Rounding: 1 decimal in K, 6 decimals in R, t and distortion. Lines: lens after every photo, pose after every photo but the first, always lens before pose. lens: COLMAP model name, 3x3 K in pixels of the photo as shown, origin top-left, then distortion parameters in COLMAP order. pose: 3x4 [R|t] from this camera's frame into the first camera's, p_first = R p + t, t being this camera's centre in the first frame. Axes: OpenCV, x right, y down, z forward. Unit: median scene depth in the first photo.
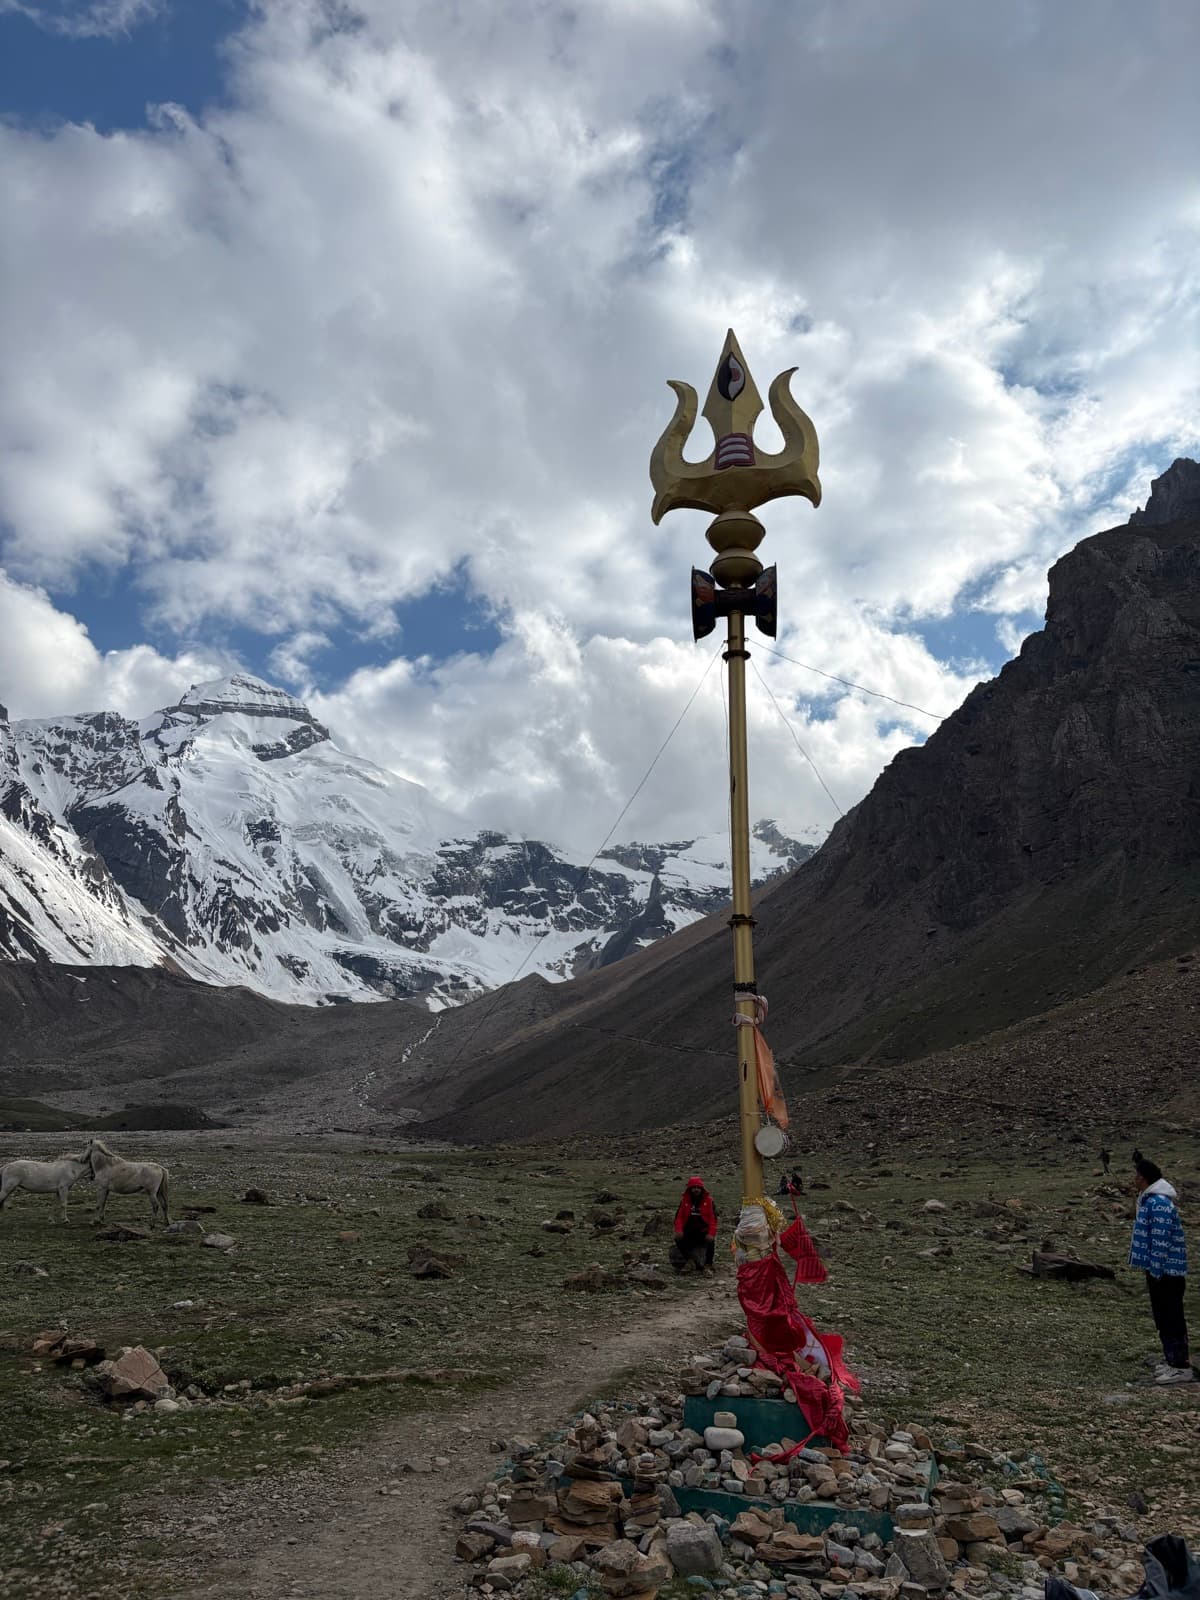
lens RADIAL K [[1202.5, 0, 624.0], [0, 1202.5, 784.0], [0, 0, 1]] dist [0.103509, -0.280157]
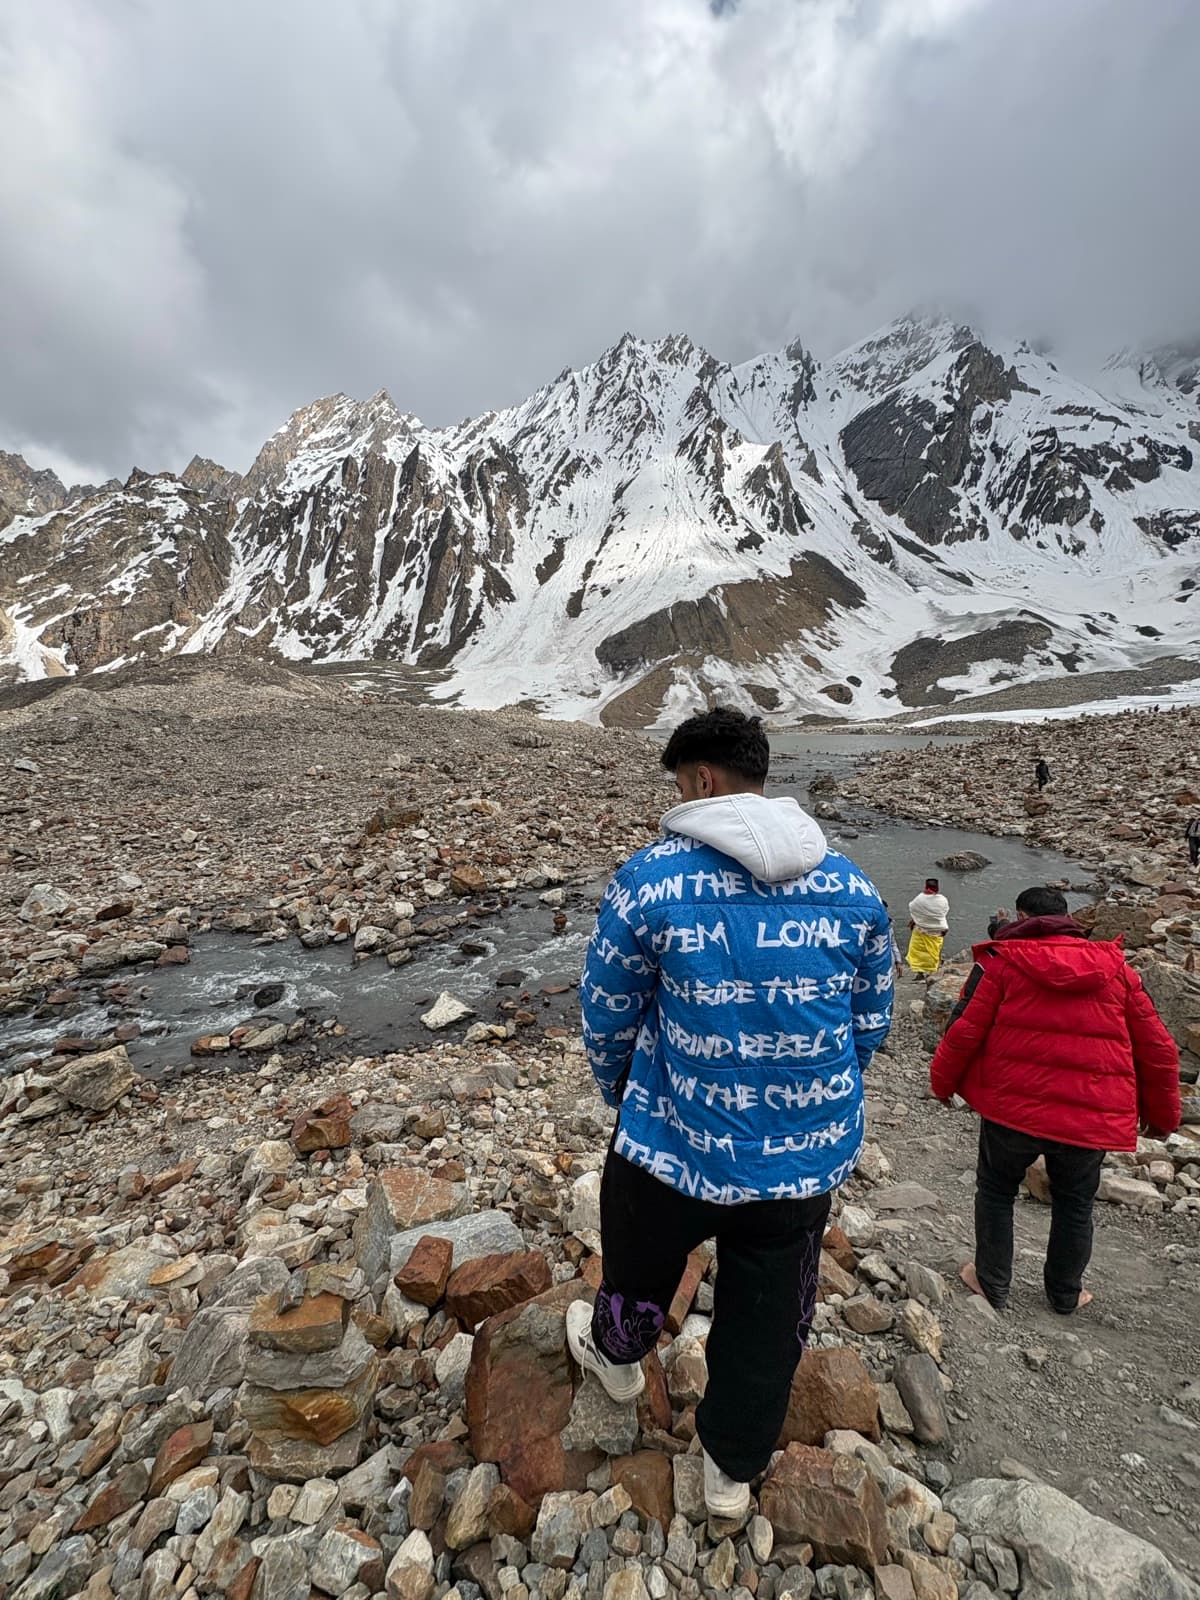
lens RADIAL K [[626.4, 0, 600.0], [0, 626.4, 800.0], [0, 0, 1]] dist [-0.003075, 0.000323]
pose [[0.398796, 0.093818, -0.912228, -0.070735], [0.326271, 0.915148, 0.236753, 0.089111], [0.857035, -0.392049, 0.334347, 0.489916]]
